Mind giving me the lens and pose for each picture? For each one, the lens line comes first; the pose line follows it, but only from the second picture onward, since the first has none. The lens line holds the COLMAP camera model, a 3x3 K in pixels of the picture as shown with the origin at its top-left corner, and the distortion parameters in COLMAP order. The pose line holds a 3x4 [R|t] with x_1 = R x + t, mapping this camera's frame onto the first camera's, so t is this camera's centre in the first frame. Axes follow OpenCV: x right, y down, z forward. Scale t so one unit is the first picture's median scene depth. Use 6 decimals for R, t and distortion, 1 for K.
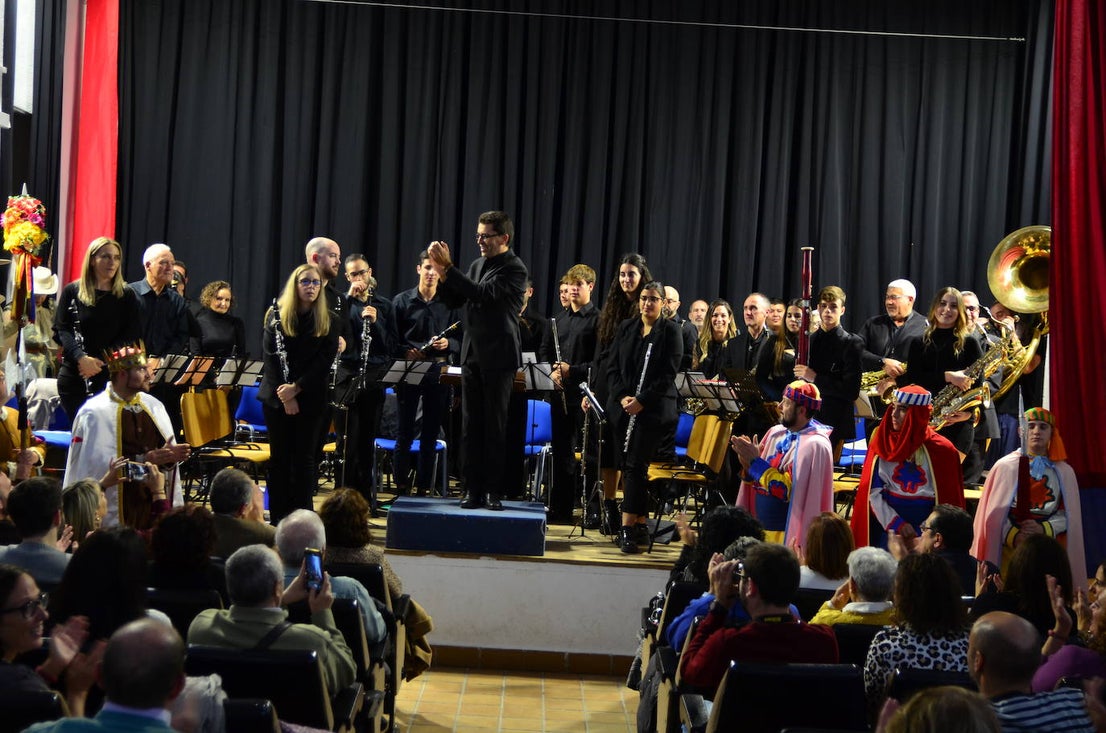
lens RADIAL K [[1571.8, 0, 559.0], [0, 1571.8, 362.8], [0, 0, 1]] dist [0.131309, 0.000000]
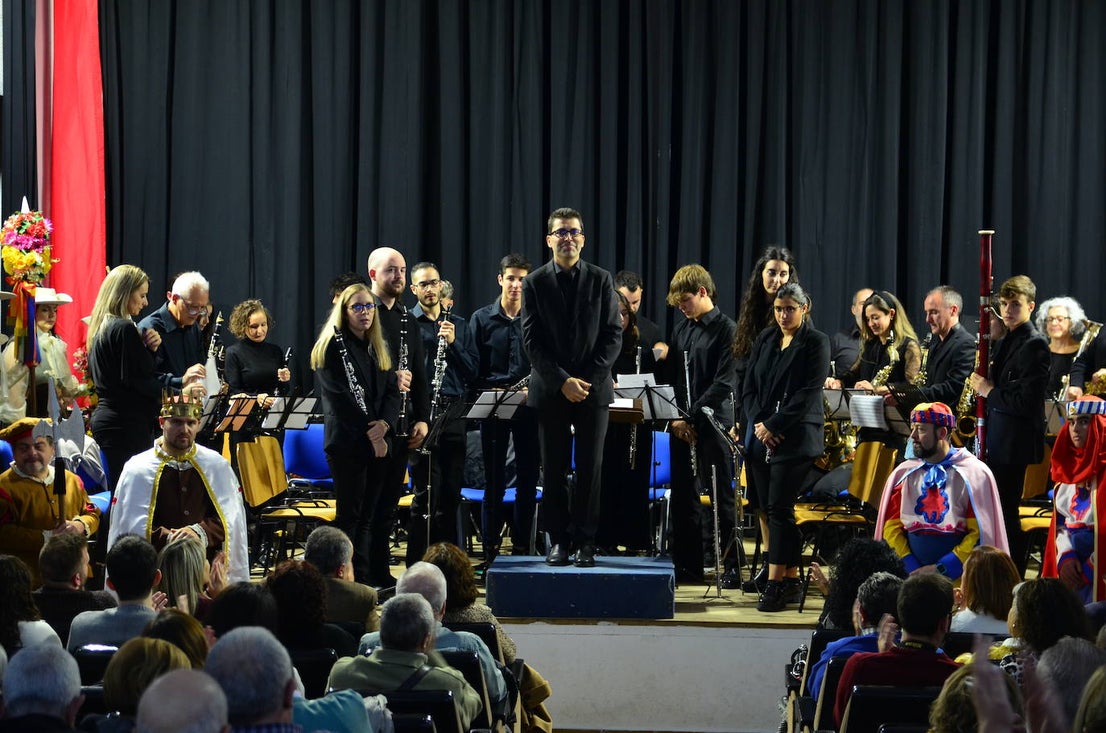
lens RADIAL K [[1571.8, 0, 555.6], [0, 1571.8, 374.9], [0, 0, 1]] dist [0.131309, 0.000000]
pose [[0.996125, -0.046869, -0.074426, -0.004848], [0.045530, 0.998771, -0.019586, 0.007981], [0.075252, 0.016121, 0.997034, 0.194469]]
